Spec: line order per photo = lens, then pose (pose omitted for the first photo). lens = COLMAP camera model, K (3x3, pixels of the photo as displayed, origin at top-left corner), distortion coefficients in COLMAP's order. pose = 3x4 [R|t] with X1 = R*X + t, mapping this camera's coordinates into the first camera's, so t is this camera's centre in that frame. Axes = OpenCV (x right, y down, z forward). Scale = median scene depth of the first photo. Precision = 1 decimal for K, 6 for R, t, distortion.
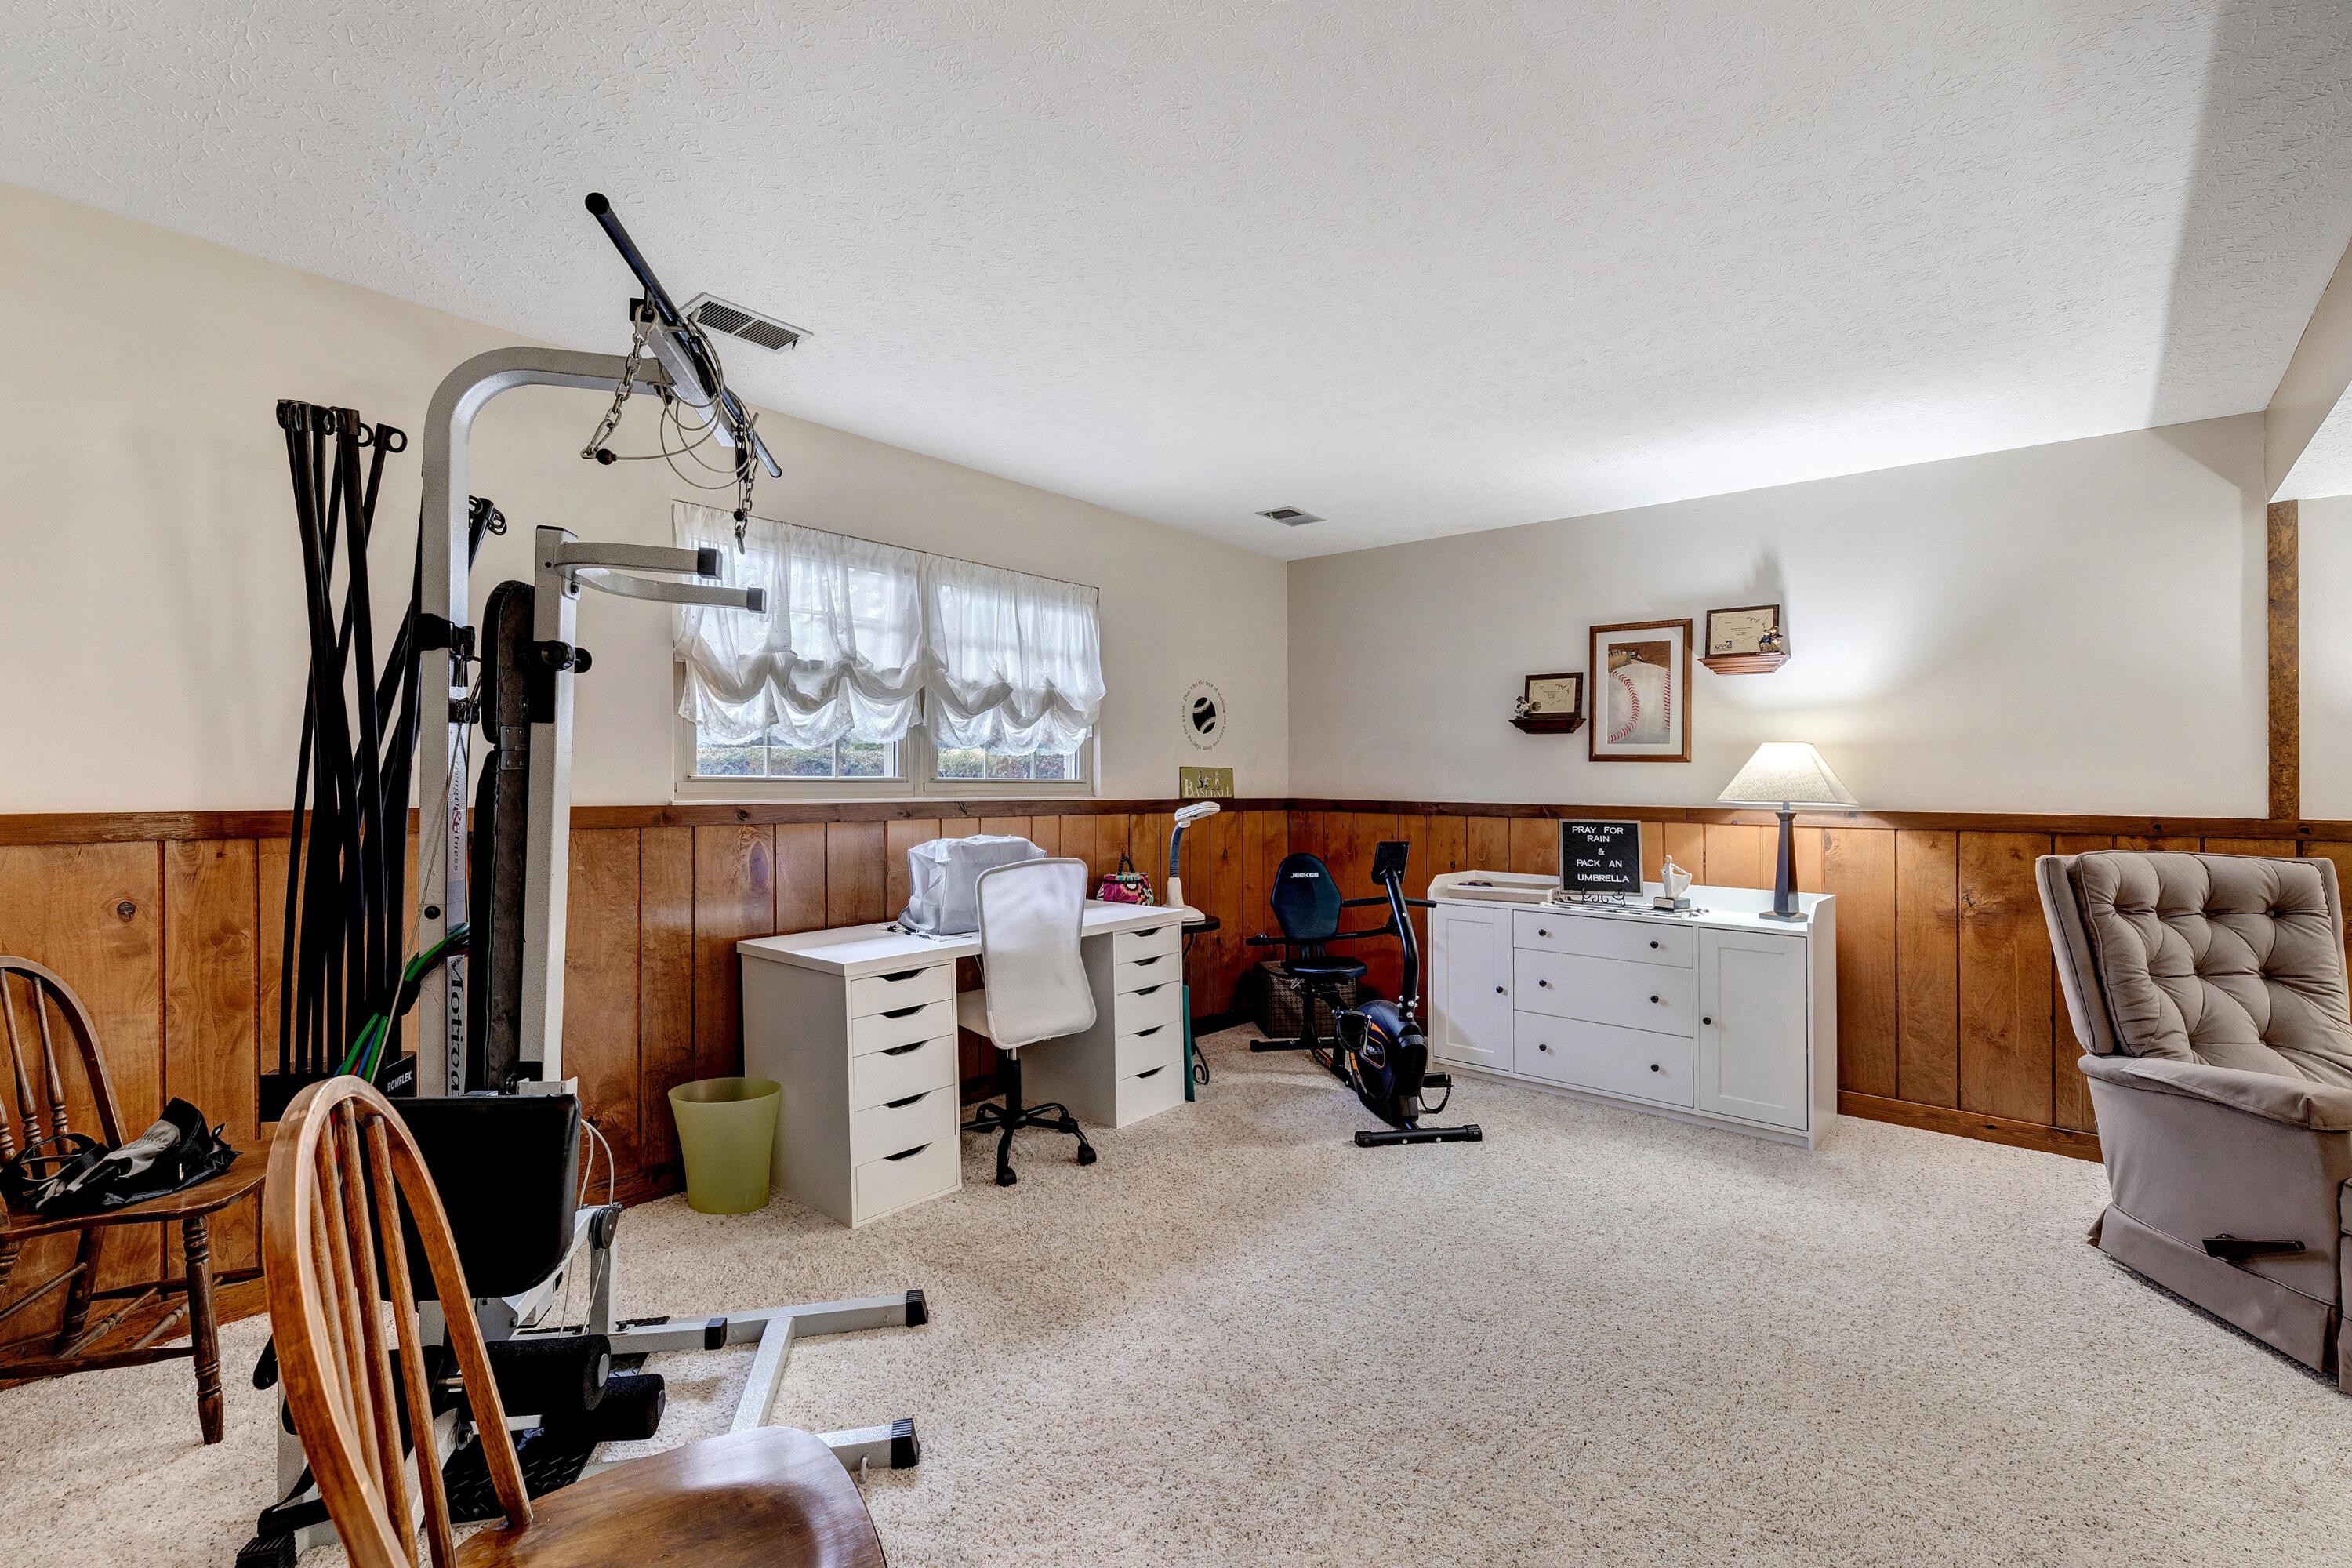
lens RADIAL K [[1006.2, 0, 1170.6], [0, 1006.2, 756.0], [0, 0, 1]] dist [0.001704, -0.000288]
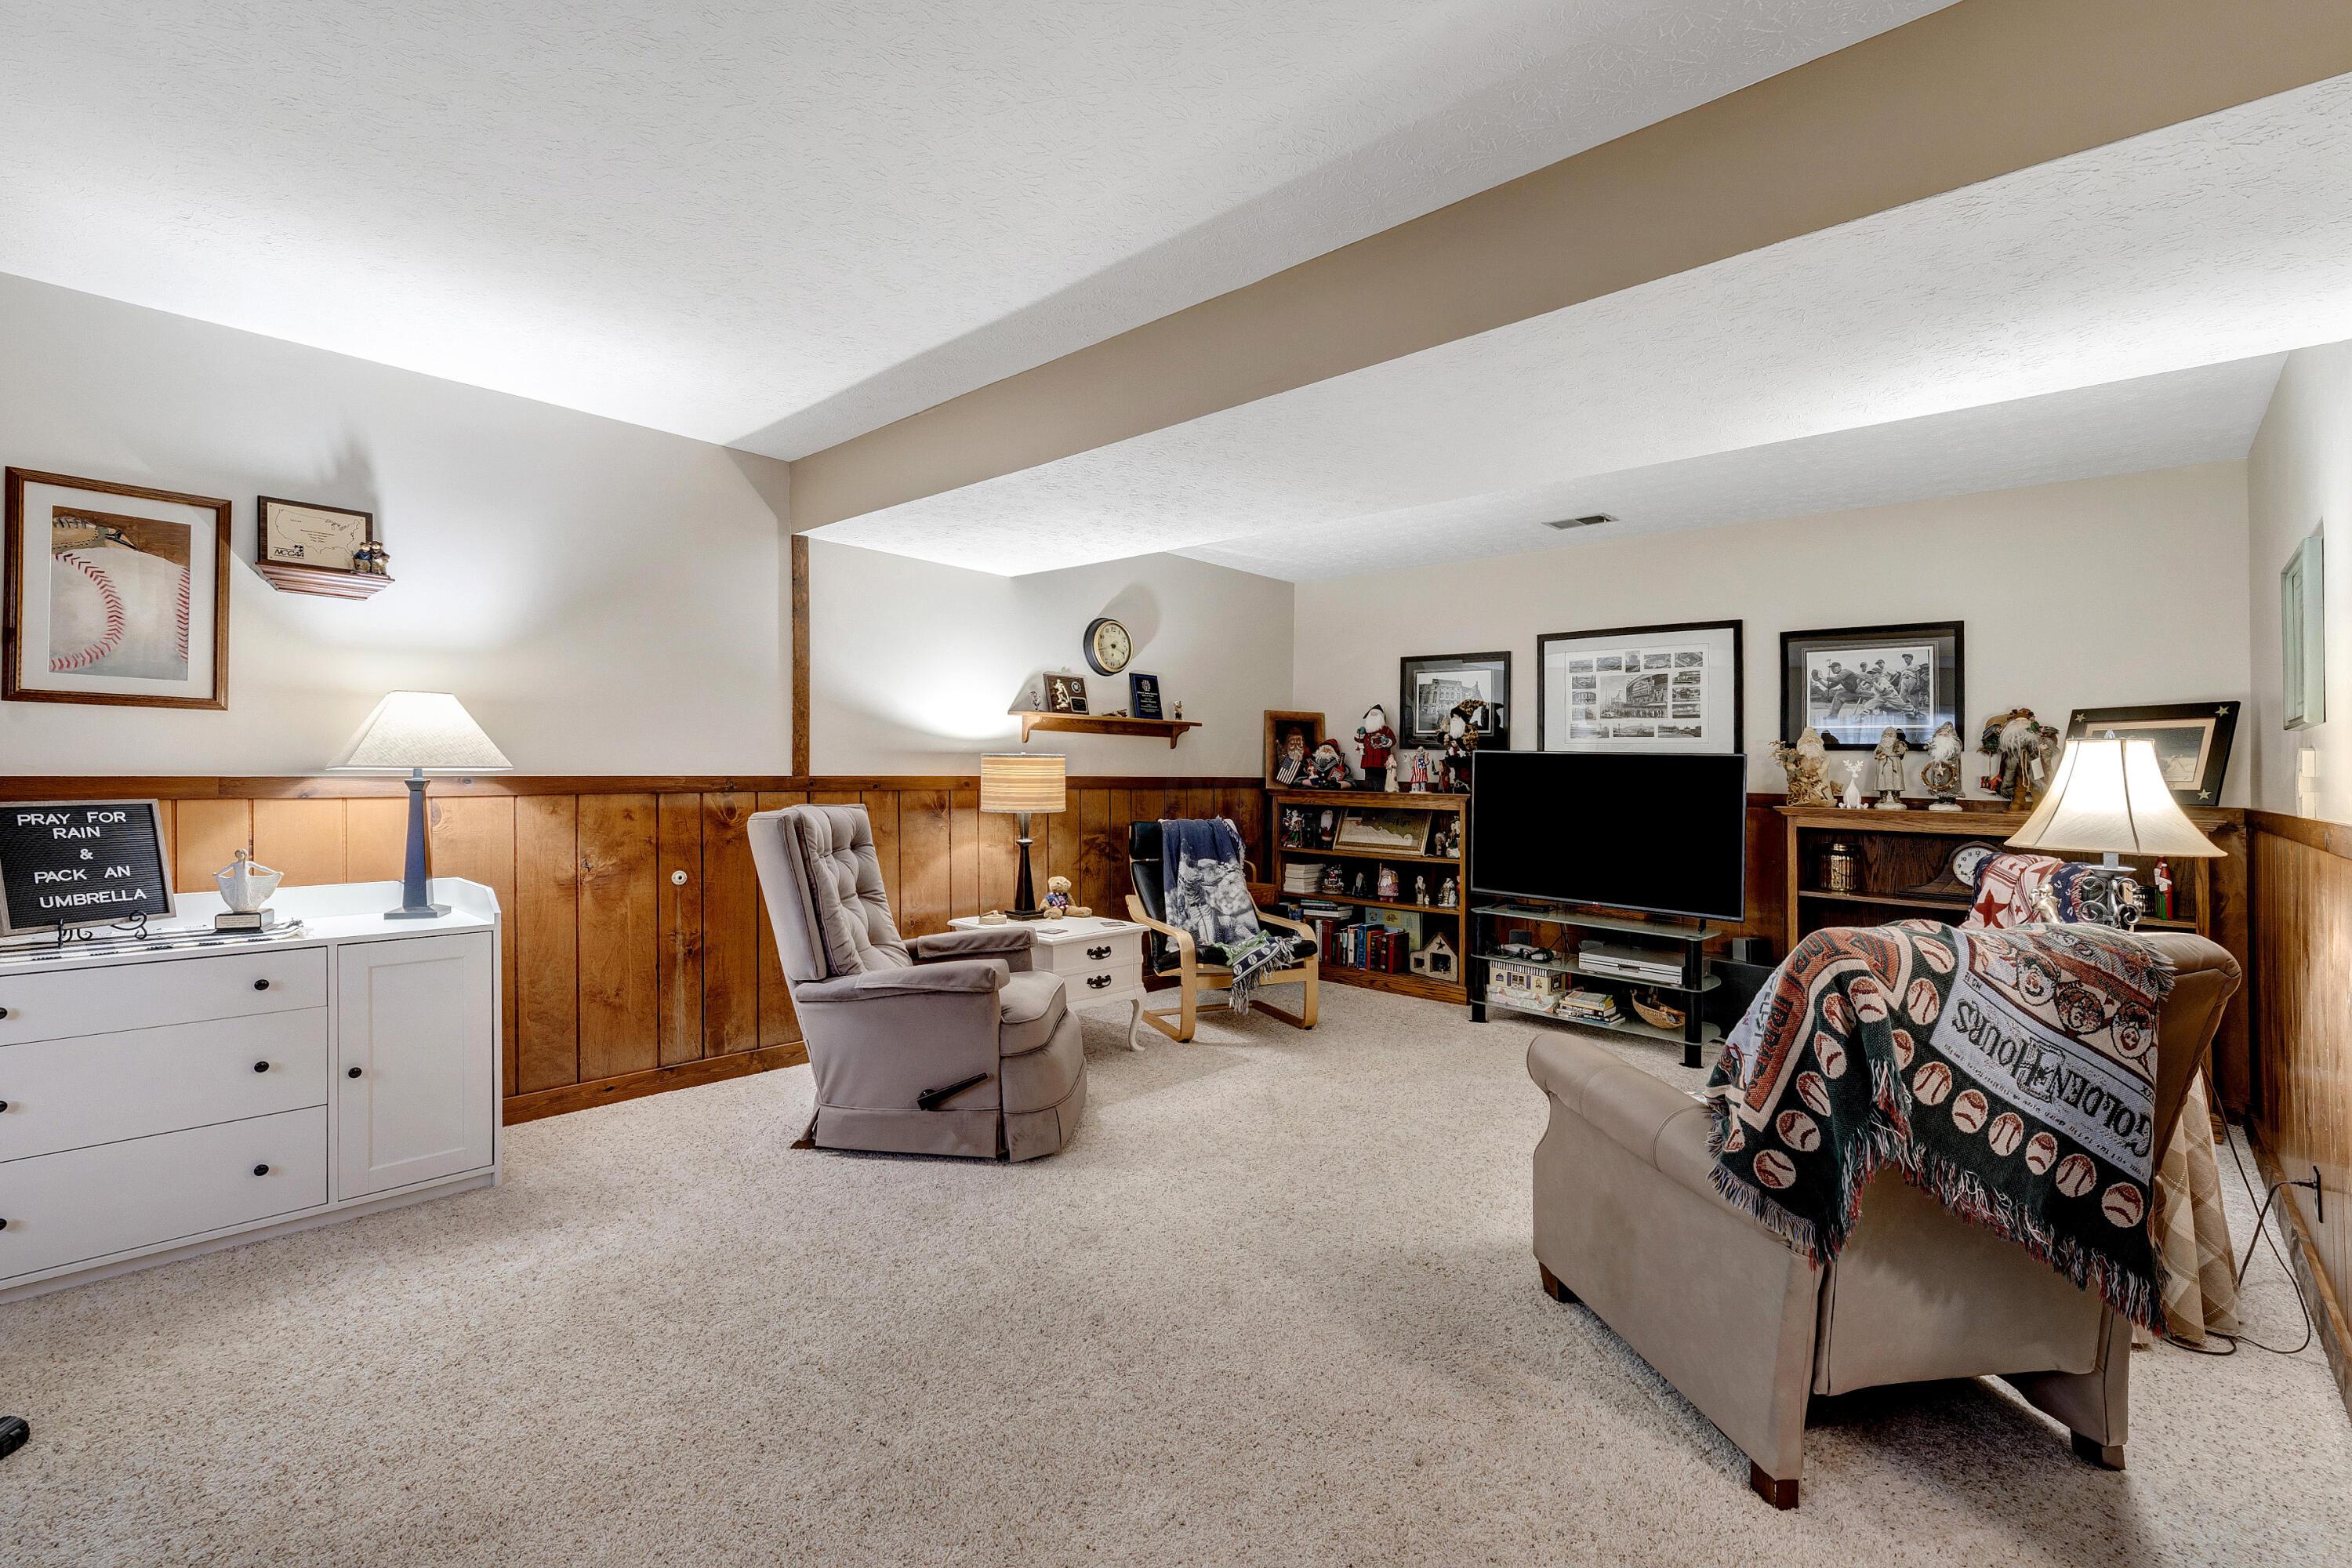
lens RADIAL K [[1039.5, 0, 1179.3], [0, 1039.5, 714.3], [0, 0, 1]] dist [-0.000367, -0.000111]
pose [[0.022038, 0.034856, 0.999149, -0.201796], [-0.042752, 0.998511, -0.033891, 0.006128], [-0.998843, -0.041968, 0.023495, 0.390286]]
